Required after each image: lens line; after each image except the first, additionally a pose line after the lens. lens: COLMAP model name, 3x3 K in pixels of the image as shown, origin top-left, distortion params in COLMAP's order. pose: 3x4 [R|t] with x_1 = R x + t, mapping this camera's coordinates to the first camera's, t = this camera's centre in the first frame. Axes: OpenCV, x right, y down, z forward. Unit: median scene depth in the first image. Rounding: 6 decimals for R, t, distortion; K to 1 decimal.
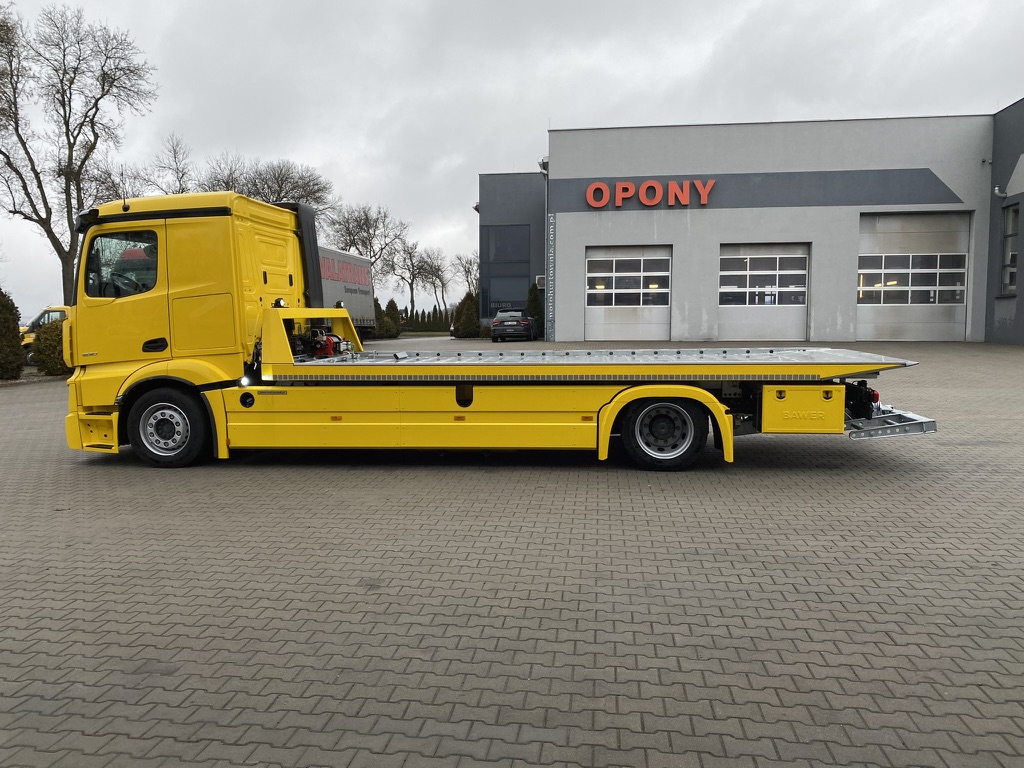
lens RADIAL K [[781.6, 0, 512.0], [0, 781.6, 384.0], [0, 0, 1]] dist [0.009660, 0.000314]
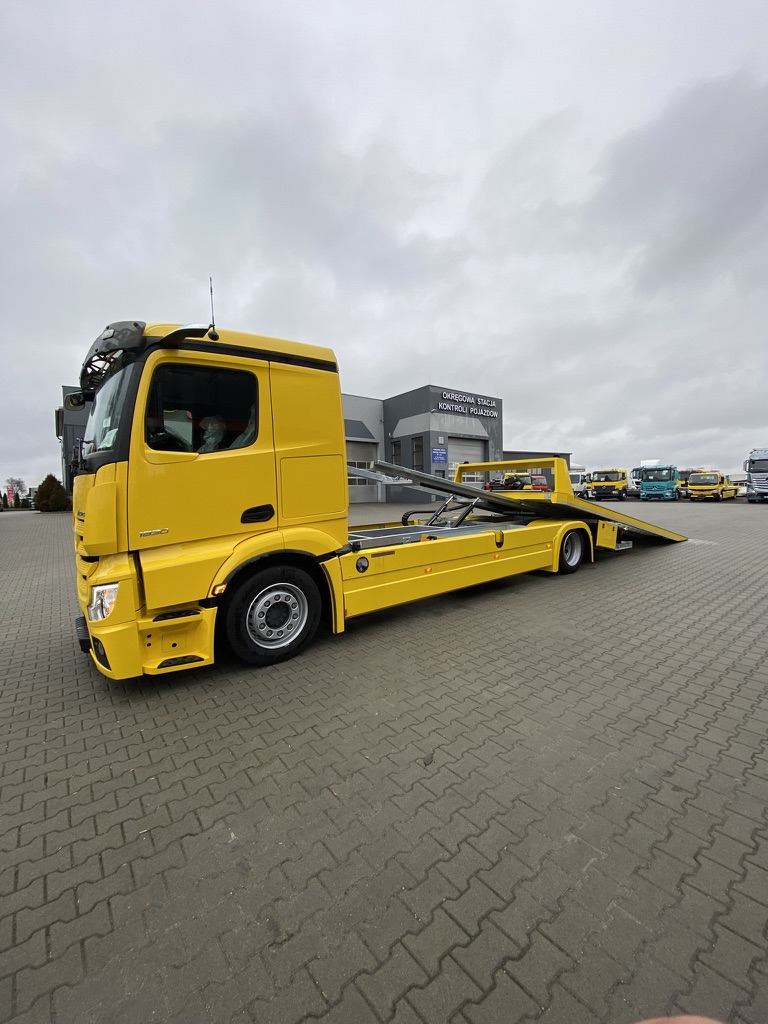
lens RADIAL K [[404.8, 0, 384.0], [0, 404.8, 512.0], [0, 0, 1]] dist [0.070428, -0.018203]
pose [[0.715064, -0.046456, 0.697514, -0.654533], [0.077799, 0.996880, -0.013362, -0.035884], [-0.694716, 0.063821, 0.716447, 0.603836]]
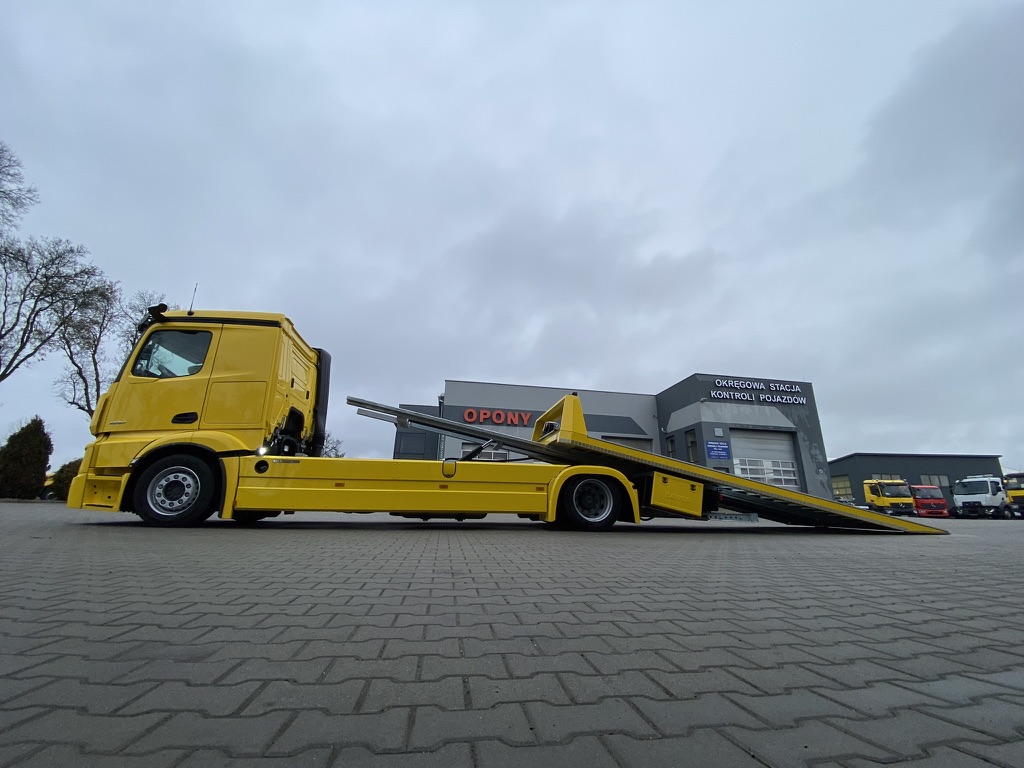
lens RADIAL K [[414.1, 0, 512.0], [0, 414.1, 384.0], [0, 0, 1]] dist [0.019329, -0.020314]
pose [[0.962730, 0.103447, 0.249900, -0.141190], [-0.005129, 0.930782, -0.365539, 0.129724], [-0.270416, 0.350633, 0.896622, 0.281745]]
